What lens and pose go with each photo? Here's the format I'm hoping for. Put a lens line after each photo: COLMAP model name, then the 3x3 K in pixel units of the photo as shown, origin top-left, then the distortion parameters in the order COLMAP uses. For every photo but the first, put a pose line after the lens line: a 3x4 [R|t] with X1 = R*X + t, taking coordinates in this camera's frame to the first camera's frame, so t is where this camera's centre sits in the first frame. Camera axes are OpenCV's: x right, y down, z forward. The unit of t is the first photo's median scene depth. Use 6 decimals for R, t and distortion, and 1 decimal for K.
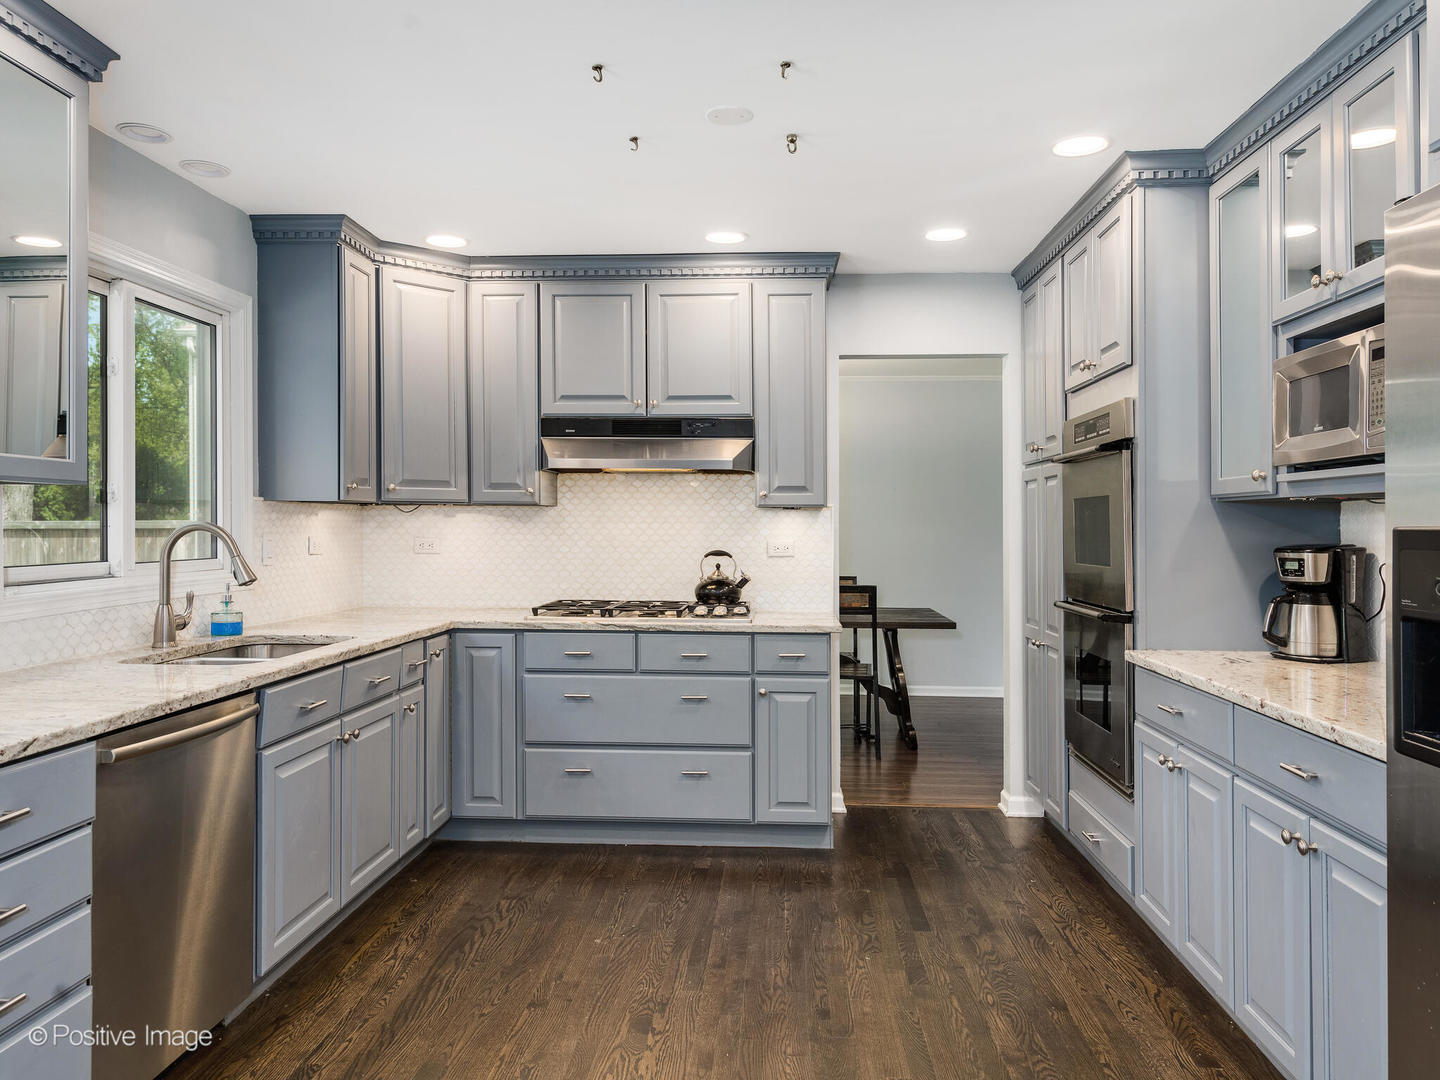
lens RADIAL K [[995.2, 0, 724.5], [0, 995.2, 524.8], [0, 0, 1]] dist [0.019166, -0.002173]
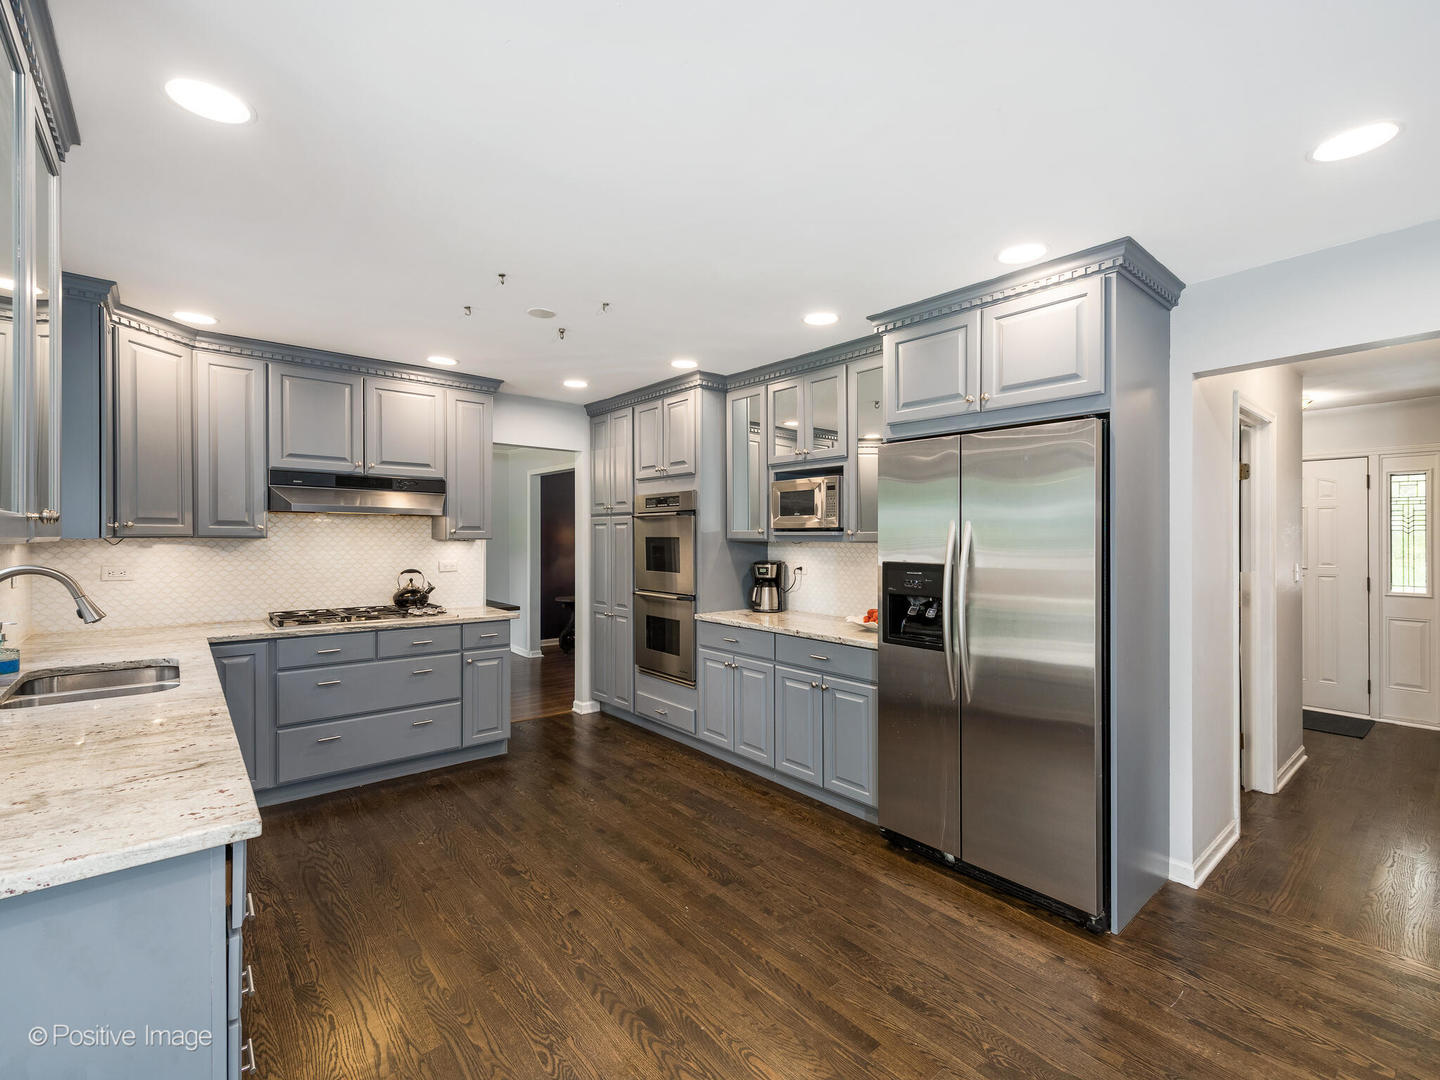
lens RADIAL K [[644.7, 0, 717.0], [0, 644.7, 535.1], [0, 0, 1]] dist [0.010048, -0.000103]
pose [[0.726762, 0.001020, 0.686888, -0.368371], [-0.002918, 0.999994, 0.001602, -0.029792], [-0.686883, -0.003168, 0.726761, 0.011451]]
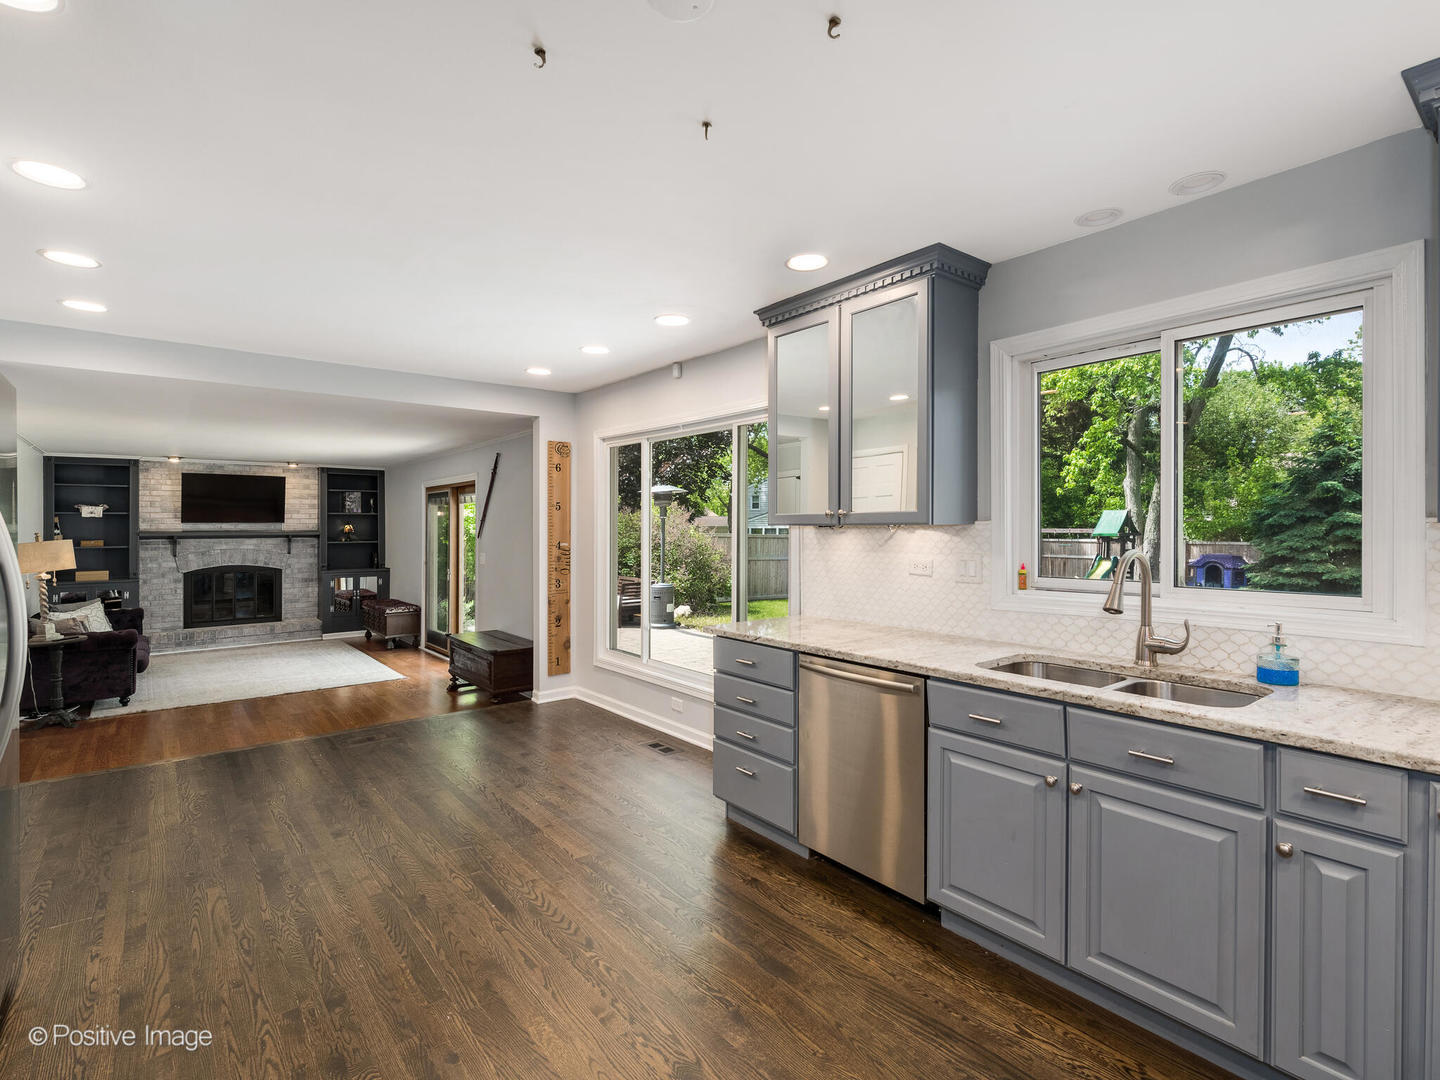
lens RADIAL K [[691.6, 0, 705.1], [0, 691.6, 507.4], [0, 0, 1]] dist [0.012073, -0.000237]
pose [[-0.745919, -0.014760, -0.665874, 0.245219], [0.010212, 0.999383, -0.033593, -0.022581], [0.665959, -0.031858, -0.745308, 0.998784]]
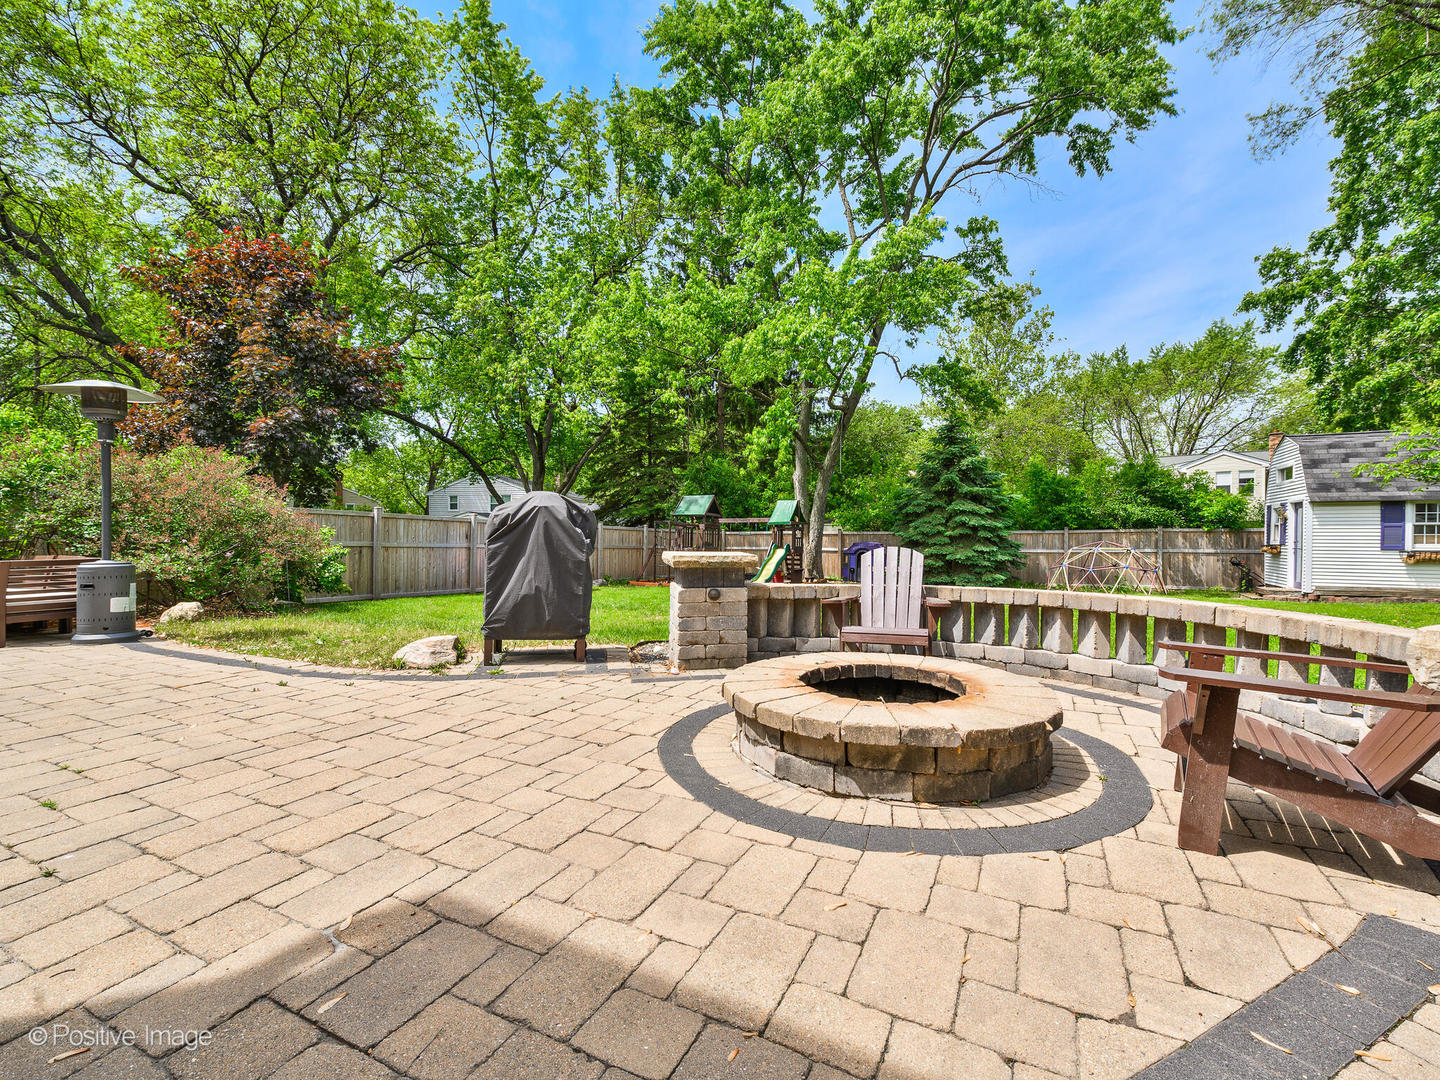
lens RADIAL K [[644.7, 0, 717.0], [0, 644.7, 535.1], [0, 0, 1]] dist [0.010048, -0.000103]
pose [[-0.390916, -0.000234, -0.920426, 0.137642], [0.005822, 0.999979, -0.002727, -0.003618], [0.920408, -0.006425, -0.390907, 0.954484]]
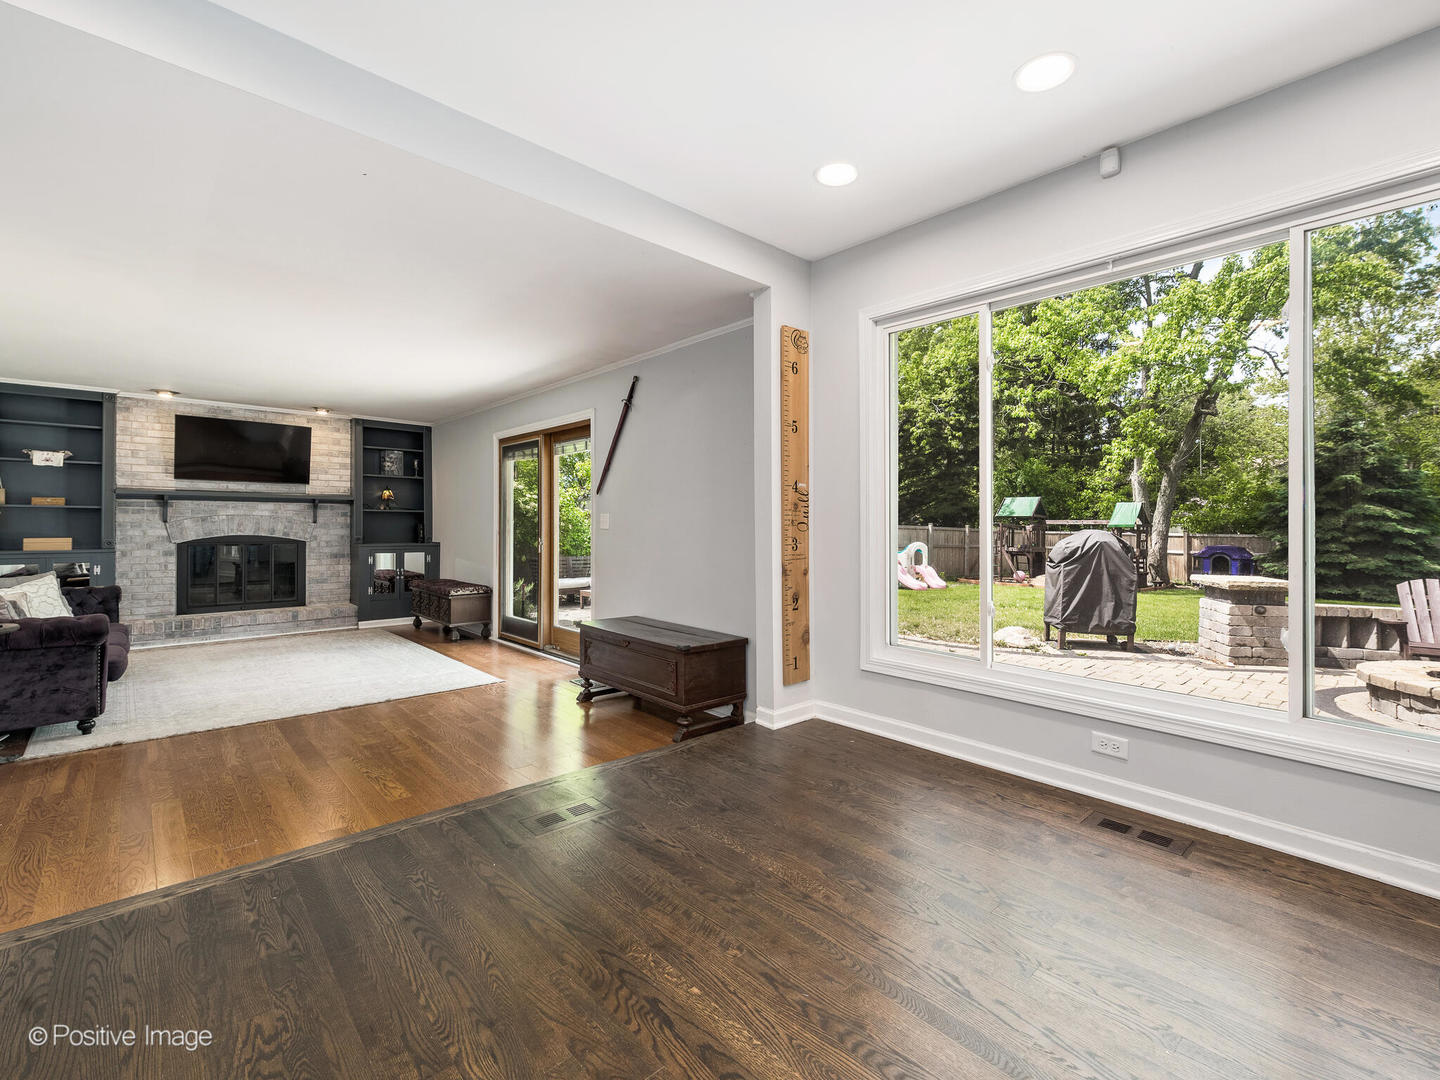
lens RADIAL K [[635.0, 0, 725.9], [0, 635.0, 511.3], [0, 0, 1]] dist [0.013175, -0.000066]
pose [[-0.694457, -0.018593, -0.719294, 0.240643], [-0.000851, 0.999687, -0.025019, -0.014018], [0.719534, -0.016763, -0.694255, 0.922278]]
